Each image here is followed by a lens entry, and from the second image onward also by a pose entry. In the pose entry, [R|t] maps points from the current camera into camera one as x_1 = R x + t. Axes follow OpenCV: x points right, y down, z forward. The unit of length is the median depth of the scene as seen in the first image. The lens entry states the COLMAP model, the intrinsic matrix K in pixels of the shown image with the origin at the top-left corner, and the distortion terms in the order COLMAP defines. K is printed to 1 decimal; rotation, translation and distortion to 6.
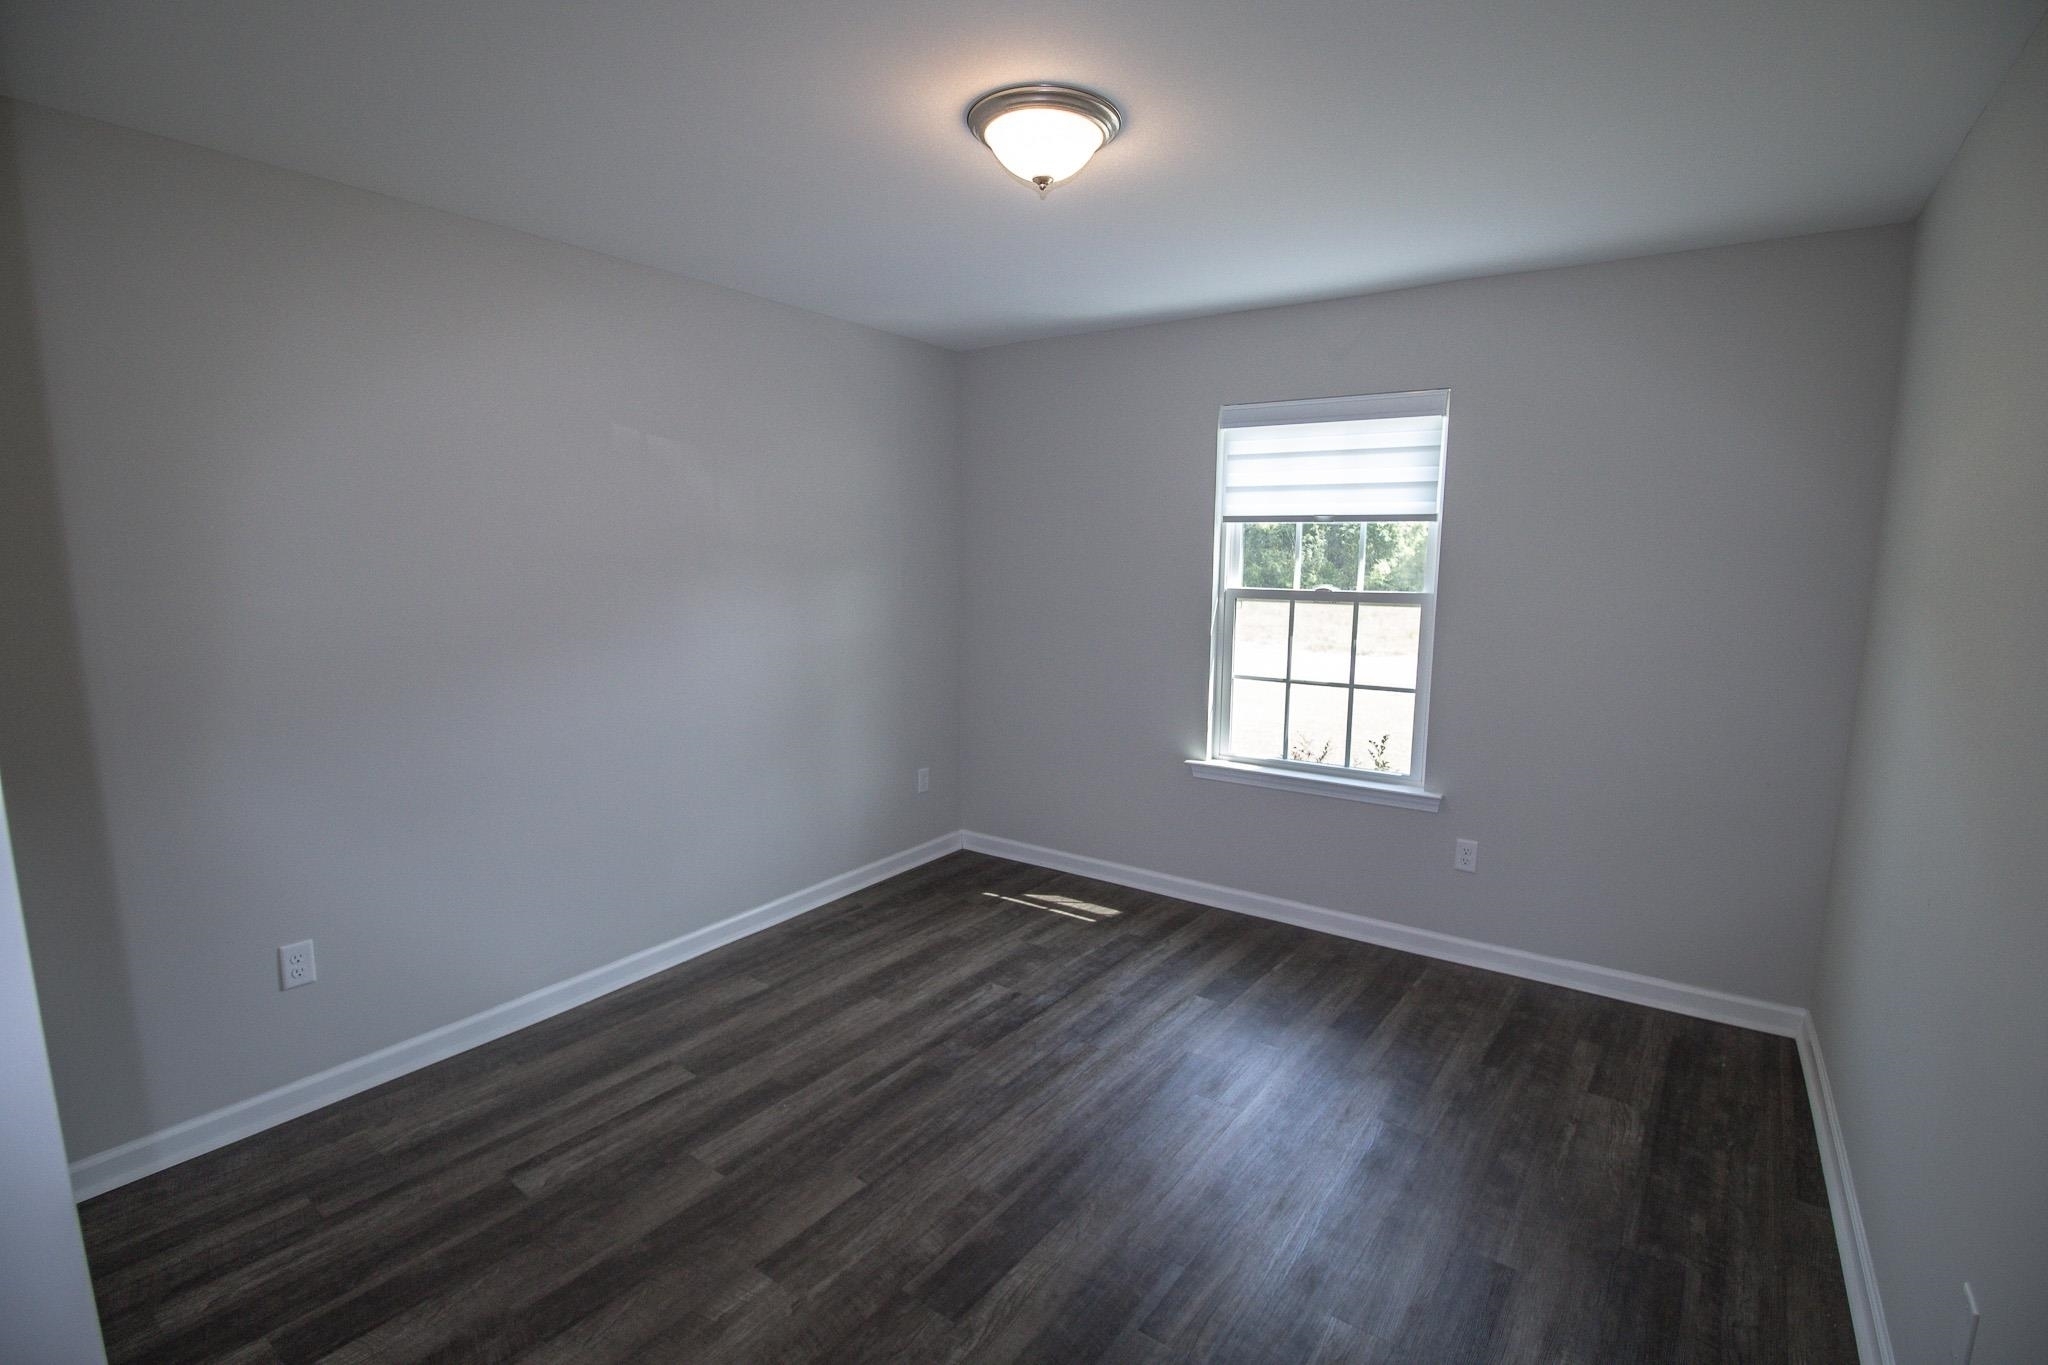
lens RADIAL K [[951.4, 0, 1038.2], [0, 951.4, 695.5], [0, 0, 1]] dist [0.002441, -0.015171]
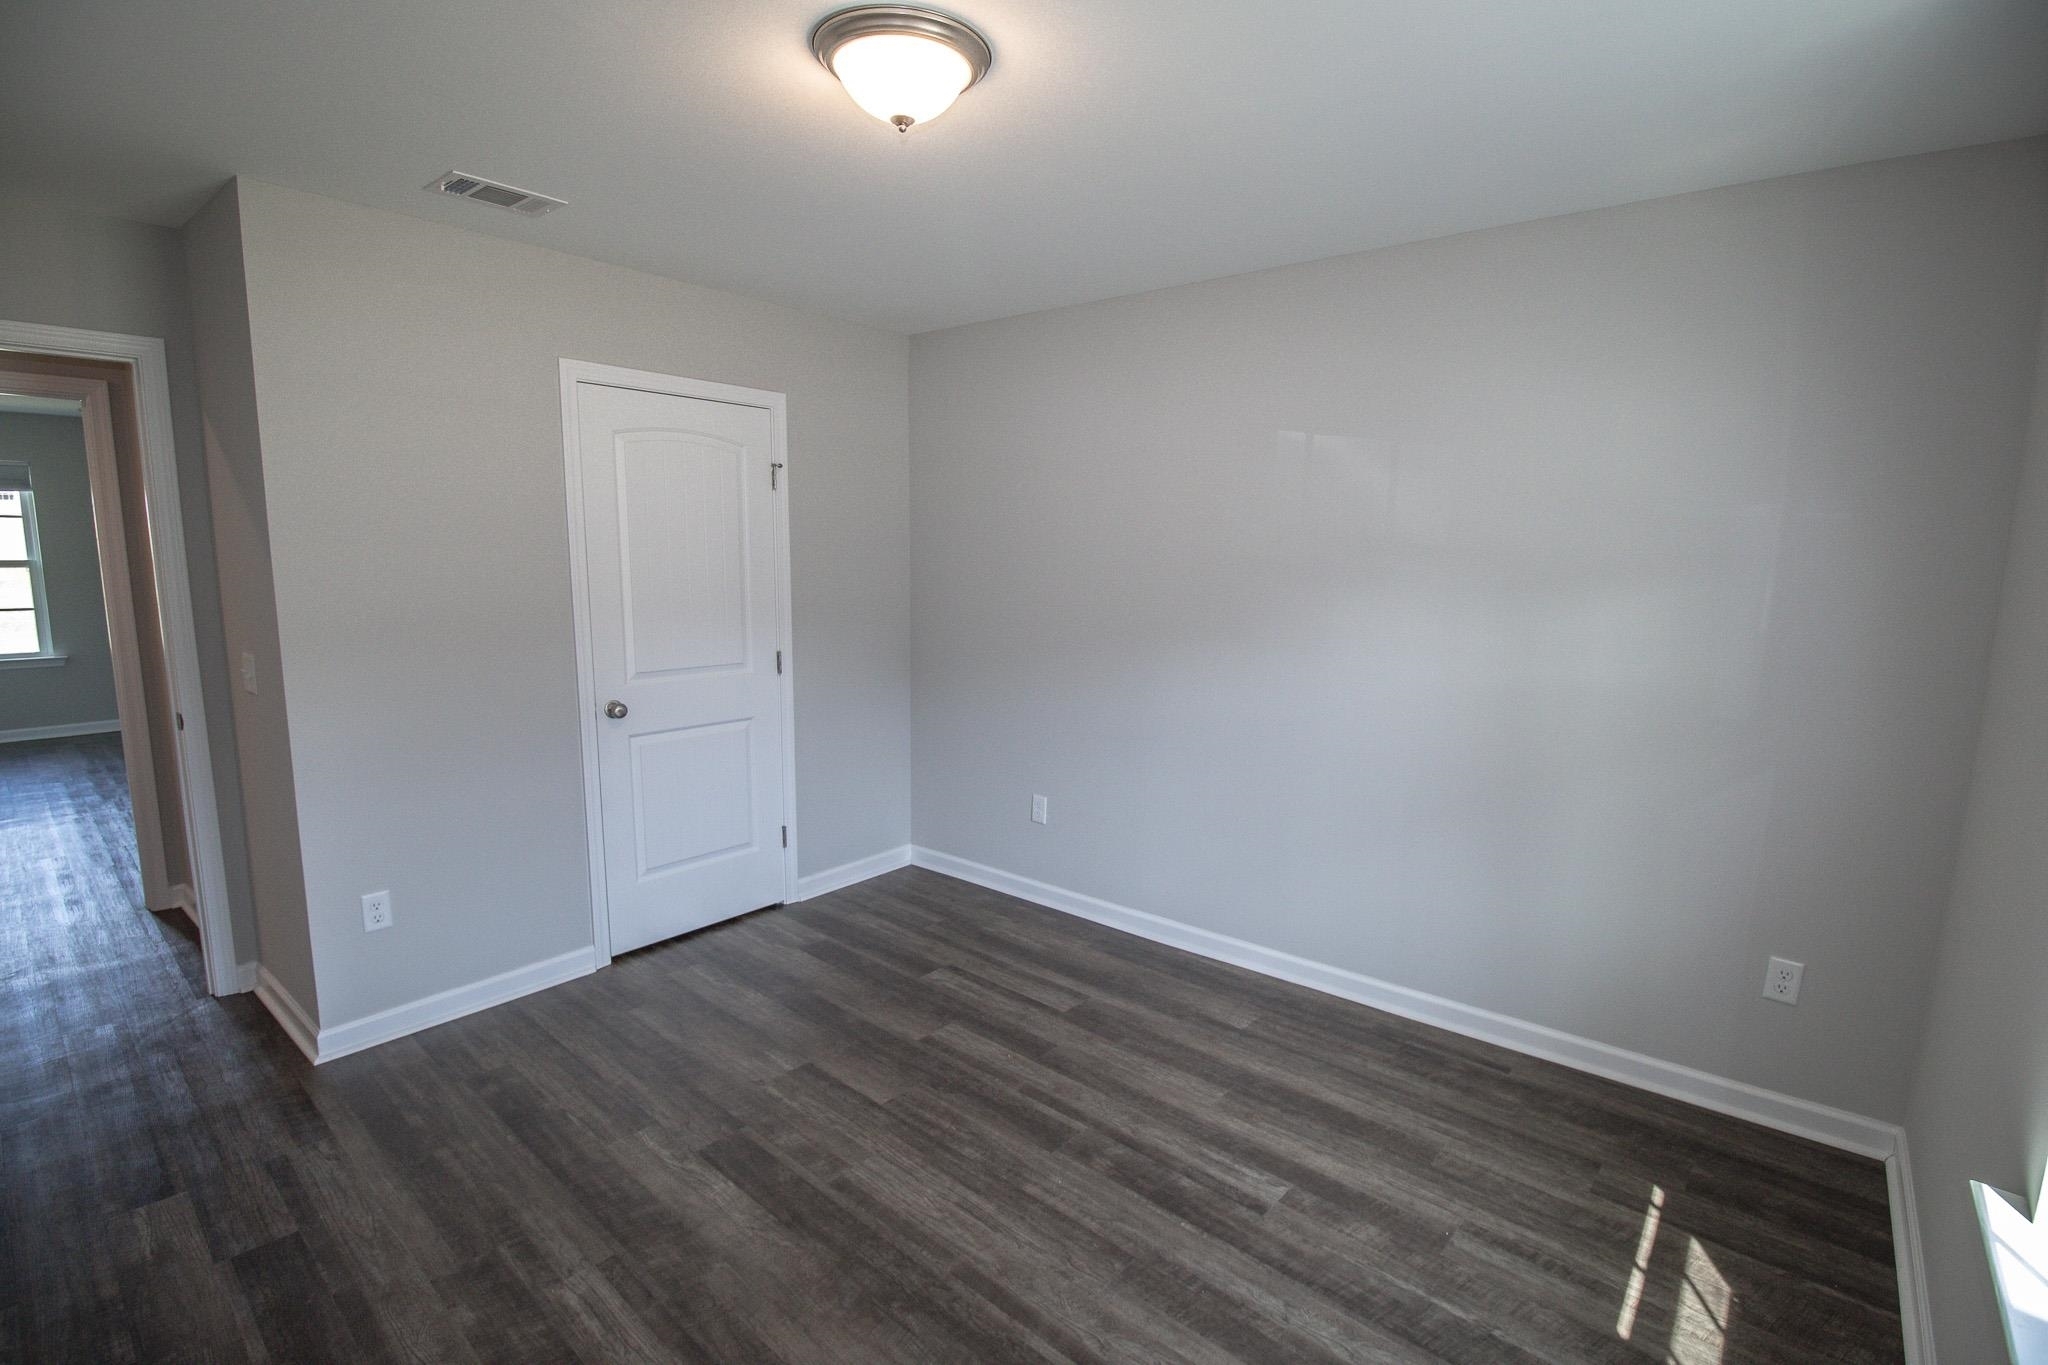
lens RADIAL K [[951.4, 0, 1038.2], [0, 951.4, 695.5], [0, 0, 1]] dist [0.002441, -0.015171]
pose [[-0.082998, 0.145878, -0.985815, 0.660531], [-0.163663, 0.973801, 0.157880, -0.133364], [0.983019, 0.174445, -0.056949, 0.900047]]
